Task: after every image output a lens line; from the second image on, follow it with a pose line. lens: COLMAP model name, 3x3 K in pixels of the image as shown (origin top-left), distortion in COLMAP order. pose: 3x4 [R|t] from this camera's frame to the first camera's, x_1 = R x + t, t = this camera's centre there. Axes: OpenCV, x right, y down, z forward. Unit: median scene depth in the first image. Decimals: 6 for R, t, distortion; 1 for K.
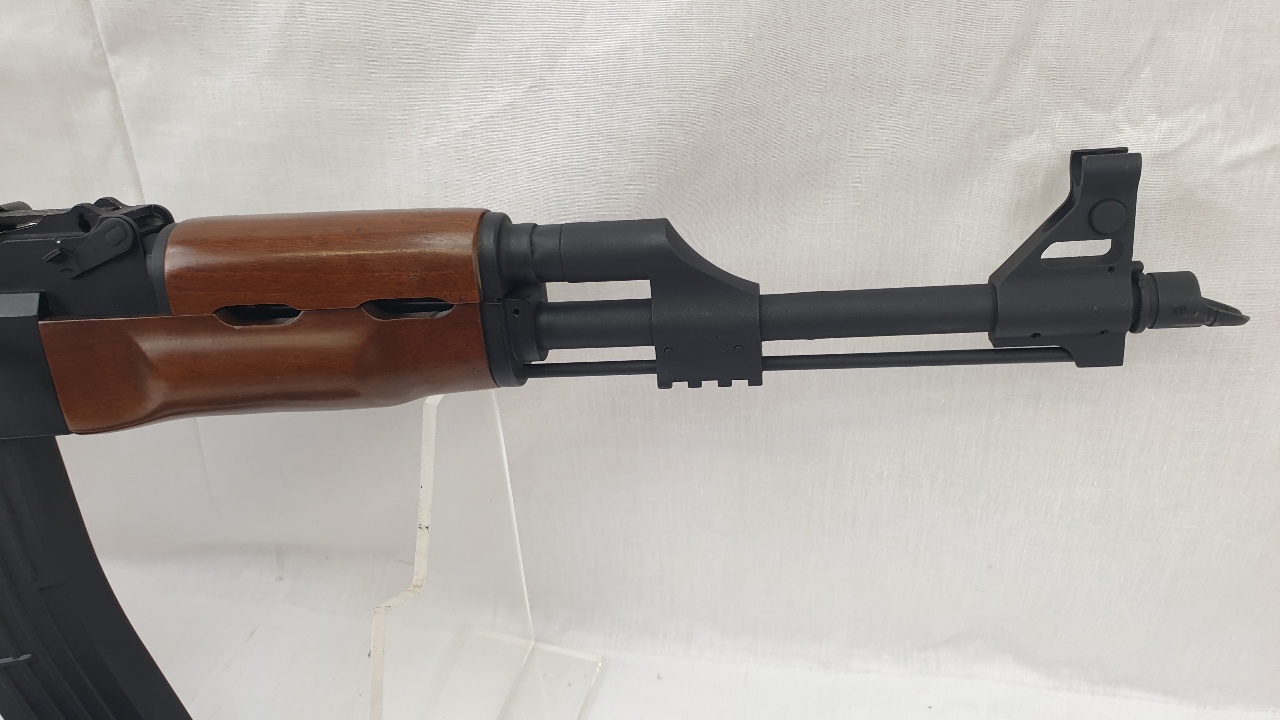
lens RADIAL K [[980.9, 0, 640.0], [0, 980.9, 360.0], [0, 0, 1]] dist [0.004295, 0.002327]
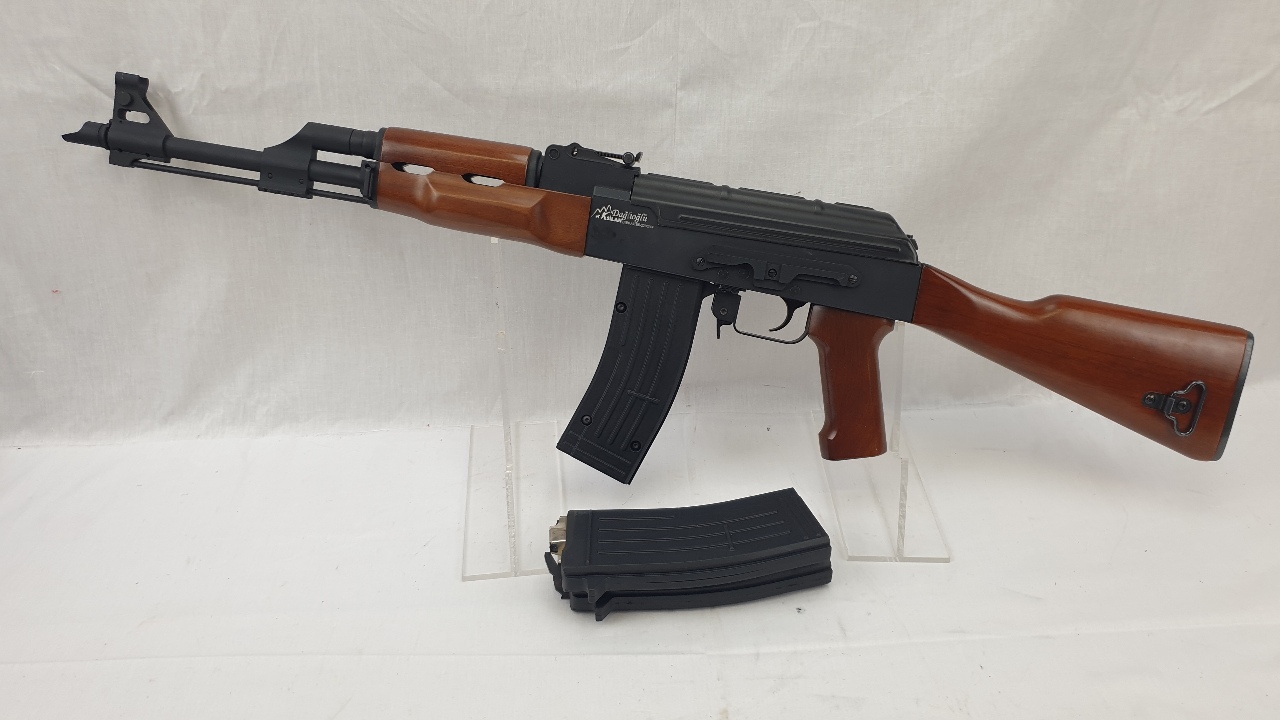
lens RADIAL K [[974.4, 0, 640.0], [0, 974.4, 360.0], [0, 0, 1]] dist [0.009906, -0.004897]
pose [[0.969753, -0.072795, 0.232979, -1.324563], [0.102083, 0.987964, -0.116217, 0.526225], [-0.221715, 0.136485, 0.965513, -0.943769]]
